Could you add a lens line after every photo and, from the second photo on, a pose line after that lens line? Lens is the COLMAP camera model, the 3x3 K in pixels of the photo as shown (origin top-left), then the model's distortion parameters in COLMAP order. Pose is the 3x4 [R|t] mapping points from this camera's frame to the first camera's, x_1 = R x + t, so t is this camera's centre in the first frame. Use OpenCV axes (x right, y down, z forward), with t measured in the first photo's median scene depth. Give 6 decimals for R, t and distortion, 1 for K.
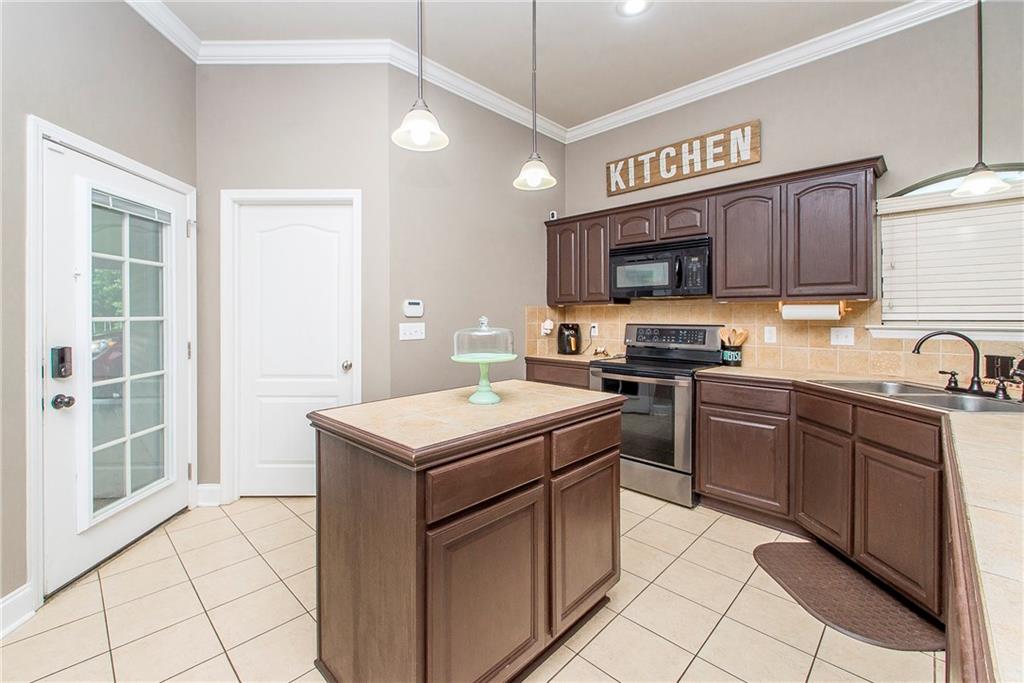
lens RADIAL K [[433.4, 0, 481.5], [0, 433.4, 316.4], [0, 0, 1]] dist [0.016113, -0.010543]
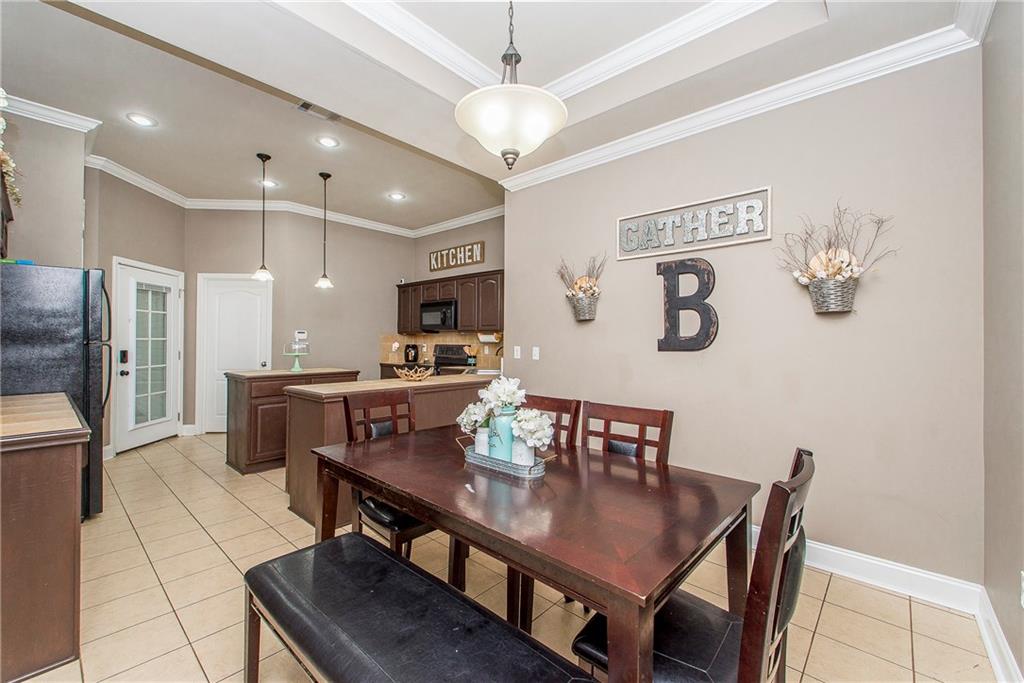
lens RADIAL K [[427.6, 0, 503.2], [0, 427.6, 338.2], [0, 0, 1]] dist [0.003960, -0.000514]
pose [[0.998350, 0.008324, 0.056819, 0.615686], [-0.007799, 0.999925, -0.009461, 0.006702], [-0.056894, 0.009002, 0.998340, -0.923351]]
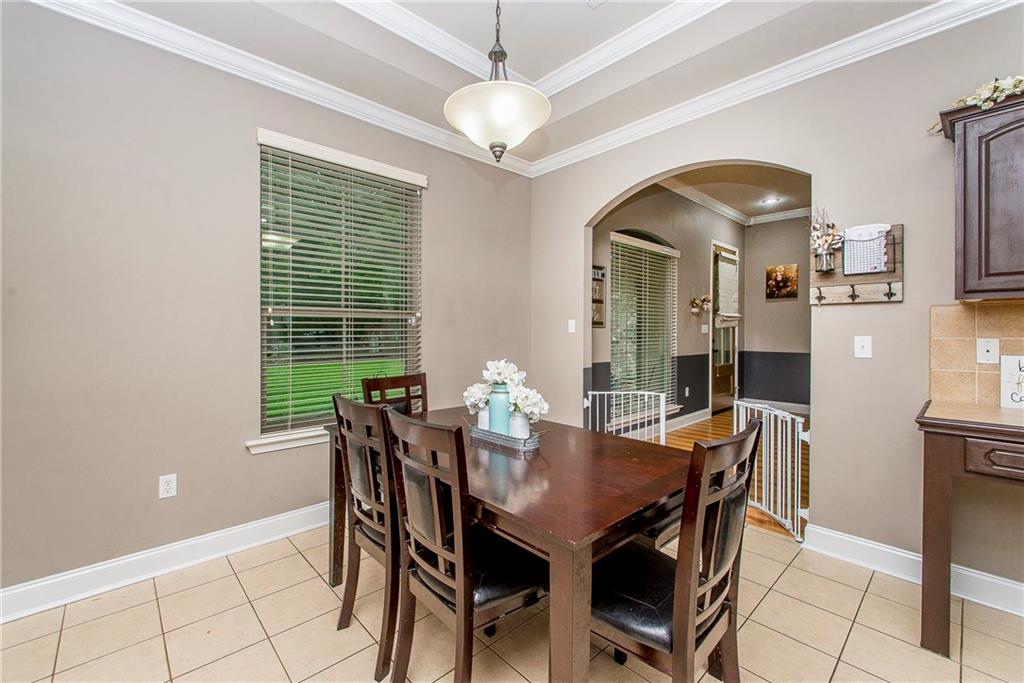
lens RADIAL K [[429.0, 0, 498.1], [0, 429.0, 335.5], [0, 0, 1]] dist [-0.000082, -0.000572]
pose [[-0.999605, -0.001292, 0.028085, 0.631064], [-0.000910, 0.999907, 0.013613, 0.010809], [-0.028100, 0.013583, -0.999513, 0.191220]]
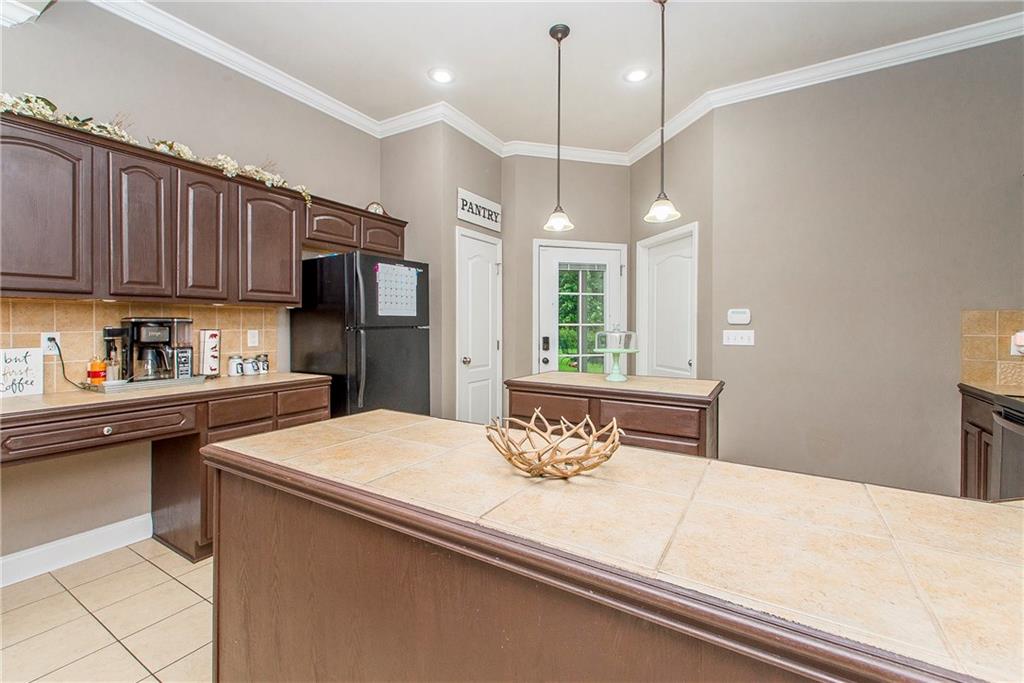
lens RADIAL K [[438.6, 0, 506.7], [0, 438.6, 322.1], [0, 0, 1]] dist [0.002133, -0.000190]
pose [[0.247364, -0.002324, -0.968920, 0.748804], [-0.006607, 0.999970, -0.004085, 0.003452], [0.968900, 0.007412, 0.247342, 0.151479]]
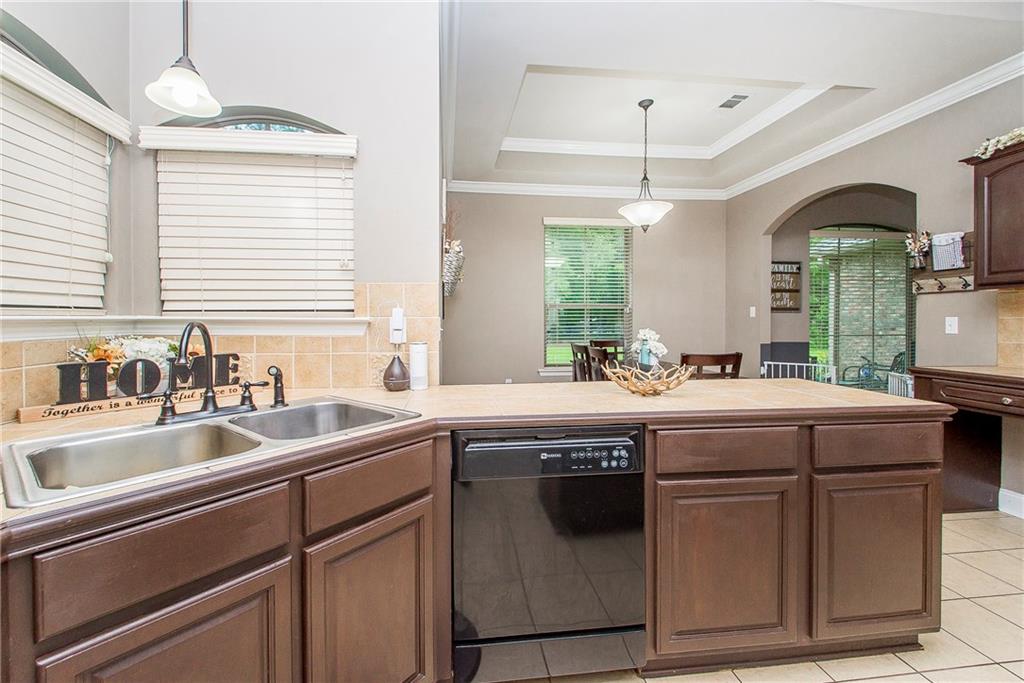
lens RADIAL K [[432.1, 0, 492.7], [0, 432.1, 324.3], [0, 0, 1]] dist [0.000327, -0.000612]
pose [[-0.793978, -0.006577, 0.607911, 0.260442], [0.002895, 0.999889, 0.014598, 0.020039], [-0.607940, 0.013350, -0.793871, 0.814797]]
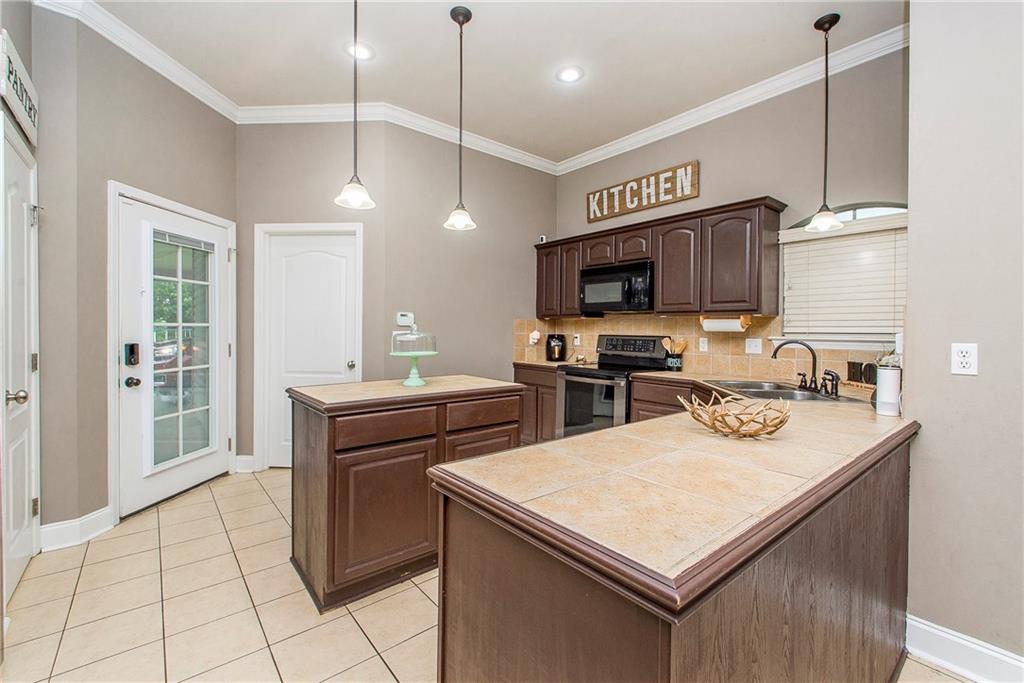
lens RADIAL K [[440.7, 0, 518.0], [0, 440.7, 334.0], [0, 0, 1]] dist [0.002913, 0.000161]
pose [[0.997483, 0.011621, -0.069950, 0.242424], [-0.010984, 0.999895, 0.009486, 0.007889], [0.070053, -0.008694, 0.997505, -0.214679]]
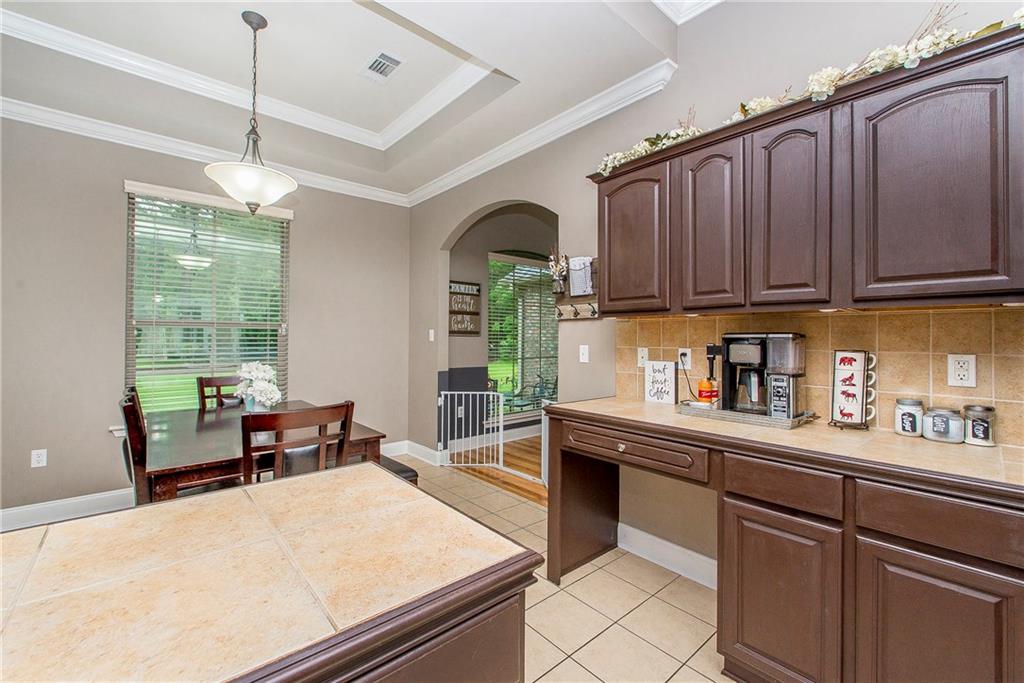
lens RADIAL K [[427.6, 0, 503.2], [0, 427.6, 338.2], [0, 0, 1]] dist [0.003960, -0.000514]
pose [[-0.998334, -0.004726, 0.057498, 0.155585], [-0.004465, 0.999979, 0.004665, 0.002465], [-0.057519, 0.004401, -0.998335, 0.363326]]
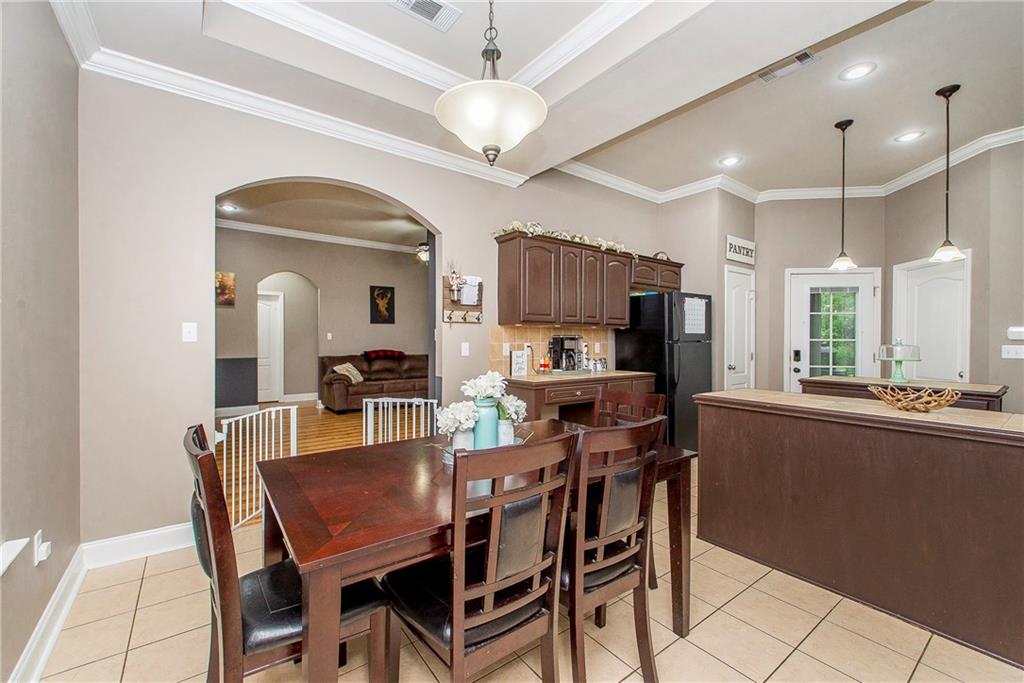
lens RADIAL K [[427.6, 0, 503.2], [0, 427.6, 338.2], [0, 0, 1]] dist [0.003960, -0.000514]
pose [[-0.128174, 0.000294, -0.991752, 1.195851], [-0.008039, 0.999967, 0.001335, 0.006119], [0.991719, 0.008144, -0.128167, -0.292553]]
